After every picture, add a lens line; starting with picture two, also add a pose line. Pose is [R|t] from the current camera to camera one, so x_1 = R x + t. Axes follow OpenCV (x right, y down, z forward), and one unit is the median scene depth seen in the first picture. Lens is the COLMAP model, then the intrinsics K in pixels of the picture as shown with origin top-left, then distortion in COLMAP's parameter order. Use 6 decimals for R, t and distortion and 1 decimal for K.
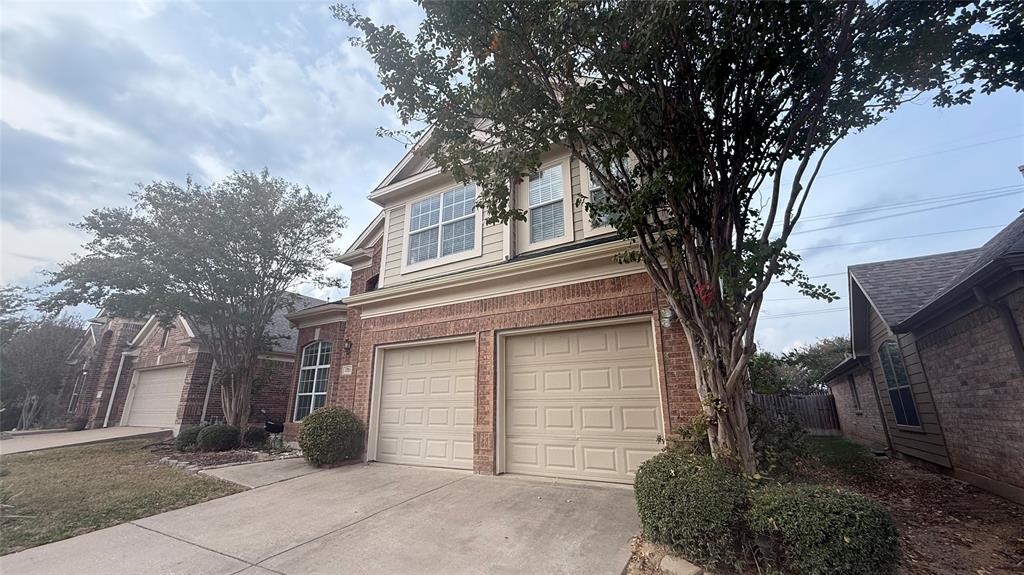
lens RADIAL K [[406.5, 0, 508.6], [0, 406.5, 288.6], [0, 0, 1]] dist [-0.000019, 0.000014]
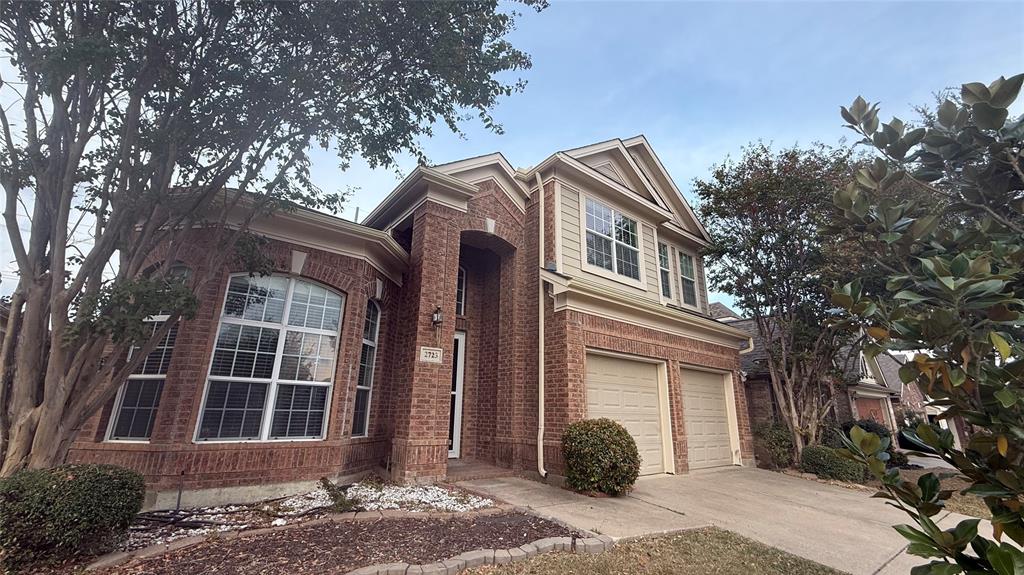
lens RADIAL K [[406.5, 0, 508.6], [0, 406.5, 288.6], [0, 0, 1]] dist [-0.000019, 0.000014]
pose [[0.357297, 0.279957, 0.891046, -1.229196], [-0.294548, 0.939111, -0.176949, 0.233073], [-0.886330, -0.199233, 0.418002, 0.840565]]
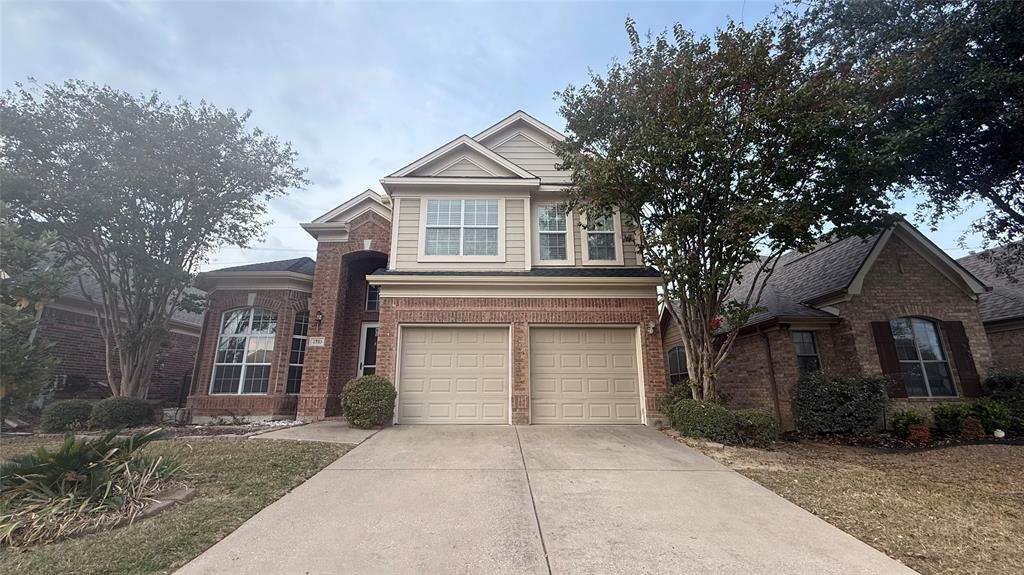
lens RADIAL K [[406.5, 0, 508.6], [0, 406.5, 288.6], [0, 0, 1]] dist [-0.000019, 0.000014]
pose [[0.847348, 0.134796, 0.513645, -0.685095], [-0.153873, 0.988076, -0.005461, 0.006841], [-0.508257, -0.074408, 0.857985, -0.107044]]
